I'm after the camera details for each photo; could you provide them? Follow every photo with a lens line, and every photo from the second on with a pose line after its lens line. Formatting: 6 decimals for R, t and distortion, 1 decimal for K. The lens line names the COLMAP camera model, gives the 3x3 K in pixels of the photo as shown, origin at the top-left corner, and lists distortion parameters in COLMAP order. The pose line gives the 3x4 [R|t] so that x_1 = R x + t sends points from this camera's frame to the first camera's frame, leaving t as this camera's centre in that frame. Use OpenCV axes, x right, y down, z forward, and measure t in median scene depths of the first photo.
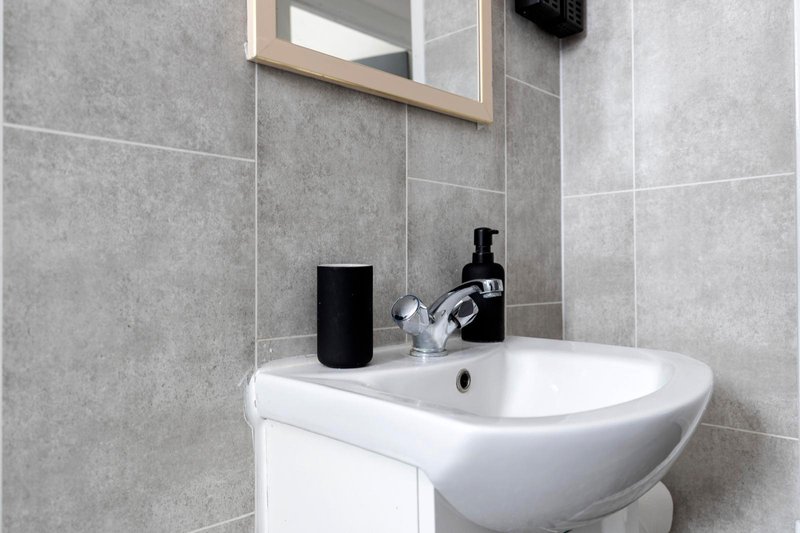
lens RADIAL K [[593.0, 0, 399.7], [0, 593.0, 277.7], [0, 0, 1]] dist [-0.000083, -0.000139]
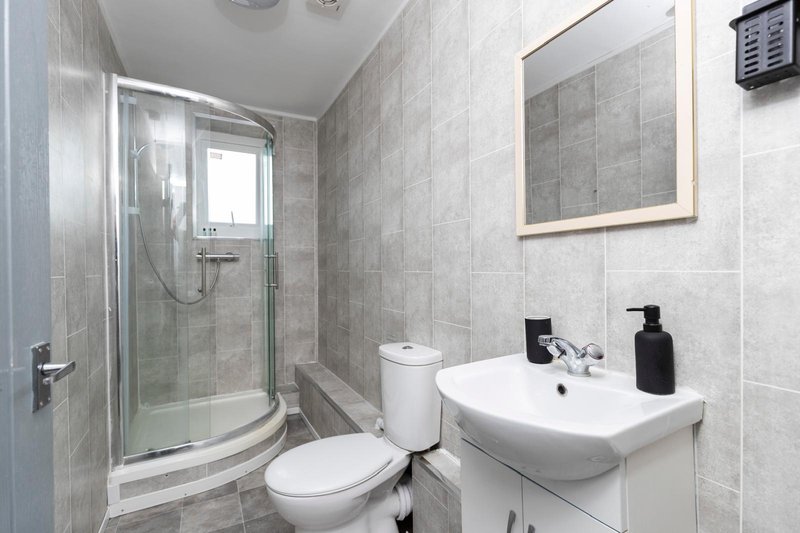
lens RADIAL K [[357.5, 0, 397.1], [0, 357.5, 269.8], [0, 0, 1]] dist [0.001499, -0.000017]
pose [[-0.286927, 0.018150, -0.957780, 1.153300], [0.004946, 0.999835, 0.017466, -0.194037], [0.957940, 0.000275, -0.286970, 0.736382]]
